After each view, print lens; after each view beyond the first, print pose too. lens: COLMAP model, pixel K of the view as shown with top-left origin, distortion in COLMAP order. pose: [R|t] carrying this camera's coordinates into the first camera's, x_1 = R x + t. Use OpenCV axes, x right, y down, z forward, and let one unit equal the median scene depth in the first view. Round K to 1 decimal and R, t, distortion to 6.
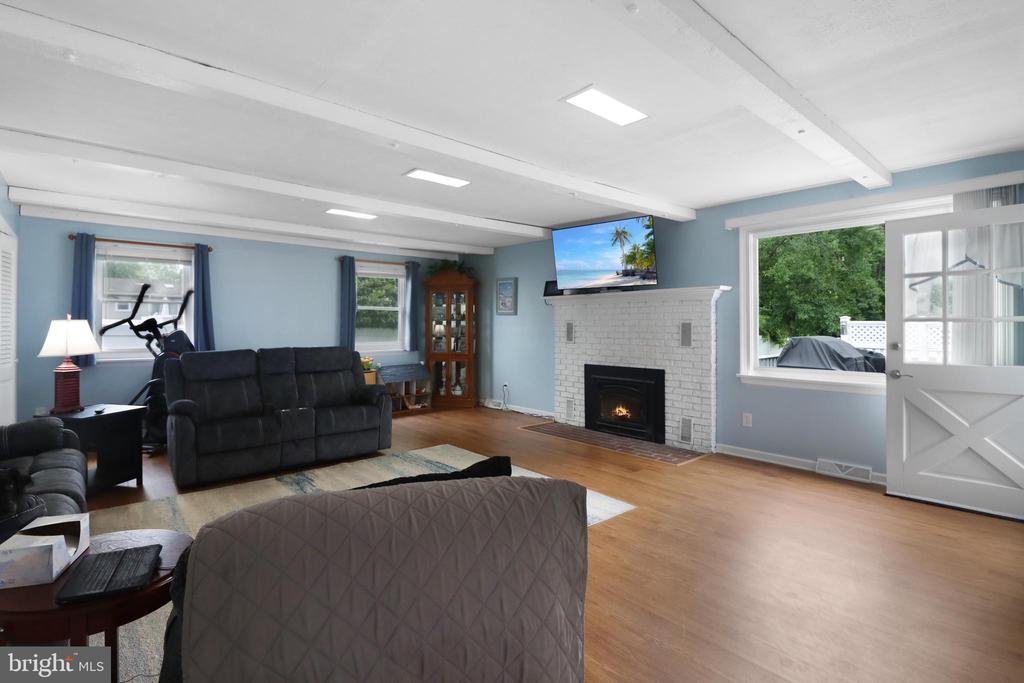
lens RADIAL K [[495.4, 0, 498.0], [0, 495.4, 324.2], [0, 0, 1]] dist [-0.000436, -0.000164]
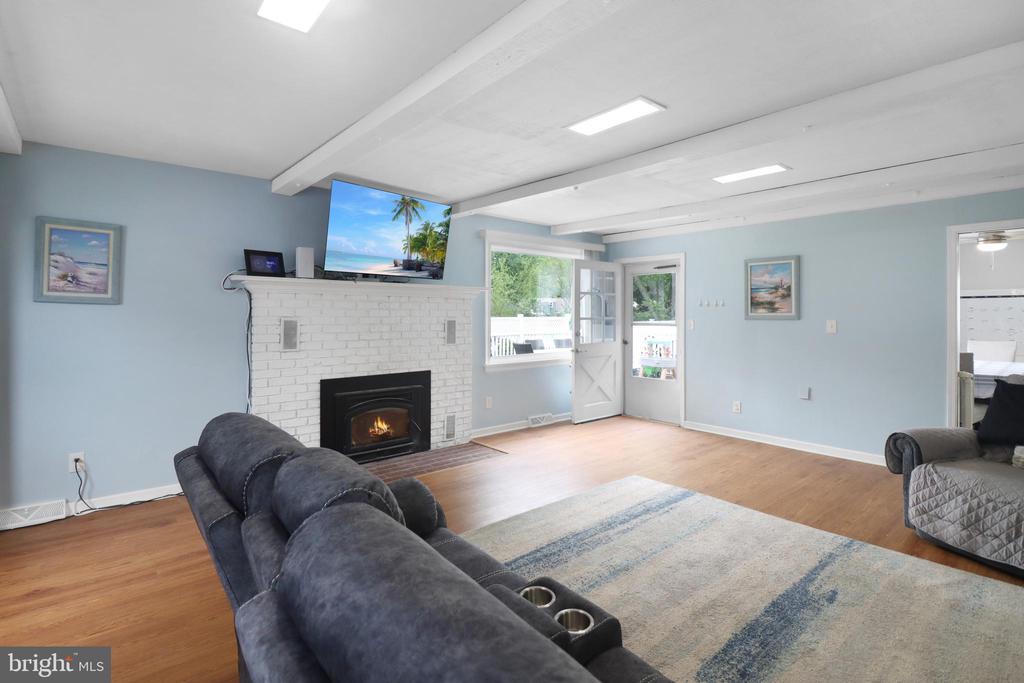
lens RADIAL K [[491.1, 0, 516.0], [0, 491.1, 320.0], [0, 0, 1]] dist [-0.014773, -0.000487]
pose [[-0.004658, -0.009802, 0.999941, -0.578571], [-0.004405, 0.999942, 0.009782, -0.012932], [-0.999979, -0.004359, -0.004701, 0.822721]]
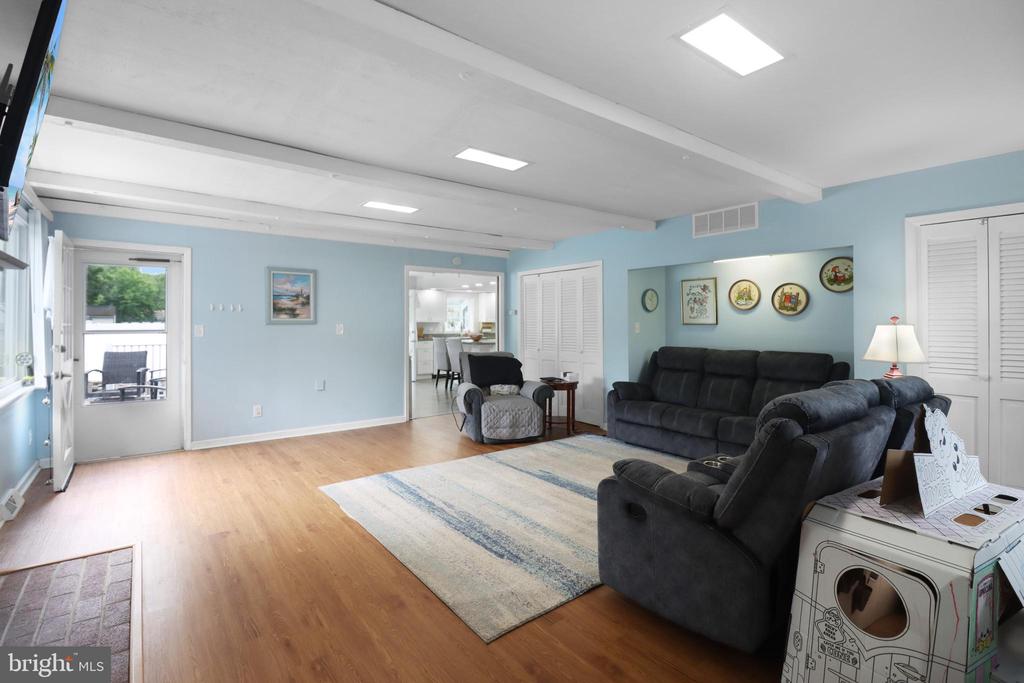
lens RADIAL K [[475.9, 0, 488.2], [0, 475.9, 319.0], [0, 0, 1]] dist [-0.002469, -0.000235]
pose [[-0.996898, 0.002238, 0.078669, -0.127045], [0.001121, 0.999898, -0.014250, -0.003137], [-0.078693, -0.014117, -0.996799, 1.315022]]
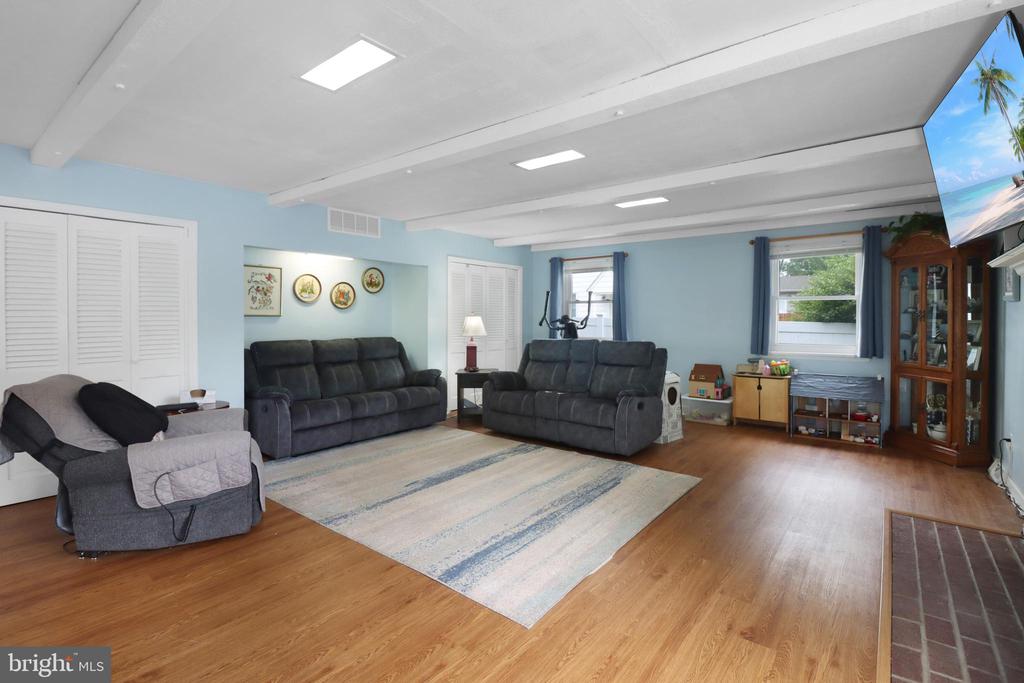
lens RADIAL K [[482.7, 0, 510.0], [0, 482.7, 319.4], [0, 0, 1]] dist [-0.000781, -0.000555]
pose [[0.192678, 0.006654, -0.981240, 0.536062], [0.000355, 0.999976, 0.006850, -0.004801], [0.981262, -0.001668, 0.192671, 0.548395]]
